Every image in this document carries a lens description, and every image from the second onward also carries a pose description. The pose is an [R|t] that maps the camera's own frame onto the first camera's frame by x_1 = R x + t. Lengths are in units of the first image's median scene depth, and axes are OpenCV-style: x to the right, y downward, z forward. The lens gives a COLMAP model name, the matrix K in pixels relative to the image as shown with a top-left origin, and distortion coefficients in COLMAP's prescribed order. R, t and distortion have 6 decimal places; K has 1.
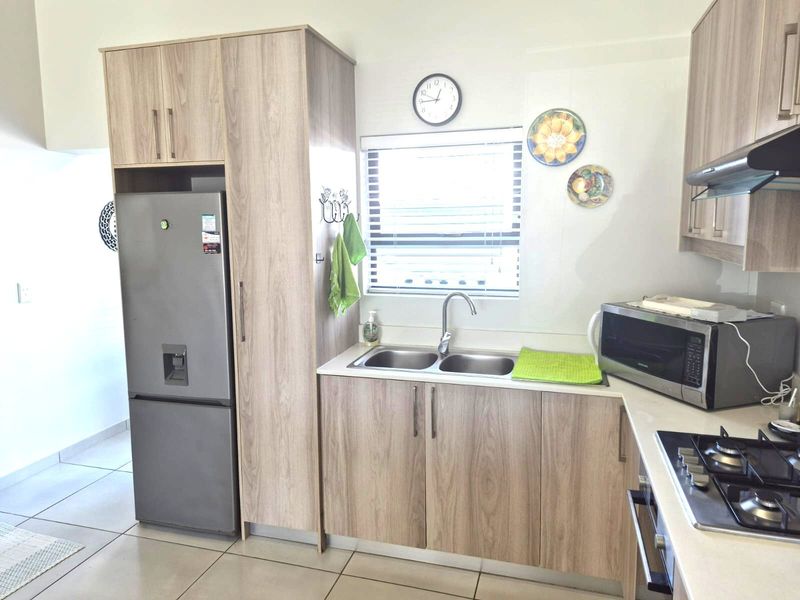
lens RADIAL K [[553.5, 0, 397.8], [0, 553.5, 288.7], [0, 0, 1]] dist [0.069577, -0.068865]
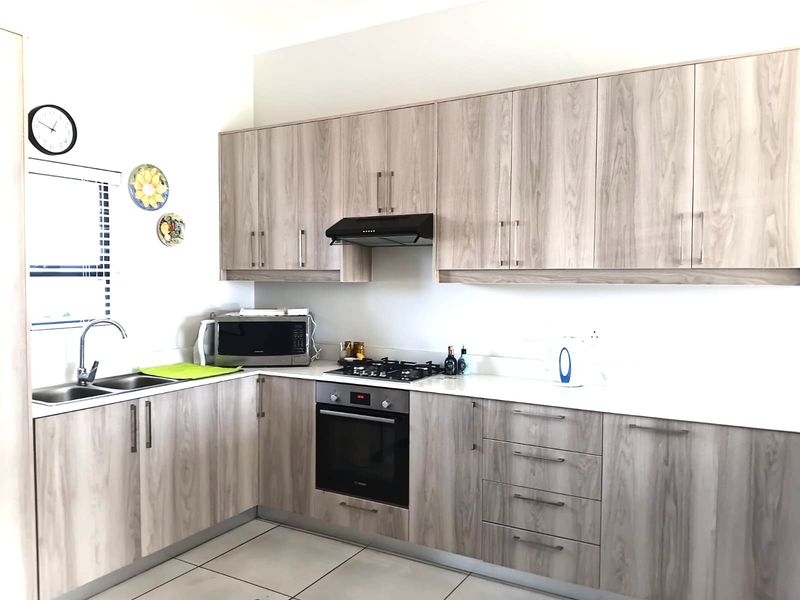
lens RADIAL K [[625.1, 0, 404.4], [0, 625.1, 296.3], [0, 0, 1]] dist [0.061848, -0.128869]
pose [[0.219700, -0.019929, 0.975364, -0.955315], [0.113681, 0.993503, -0.005307, 0.034814], [-0.968921, 0.112046, 0.220538, 0.195661]]
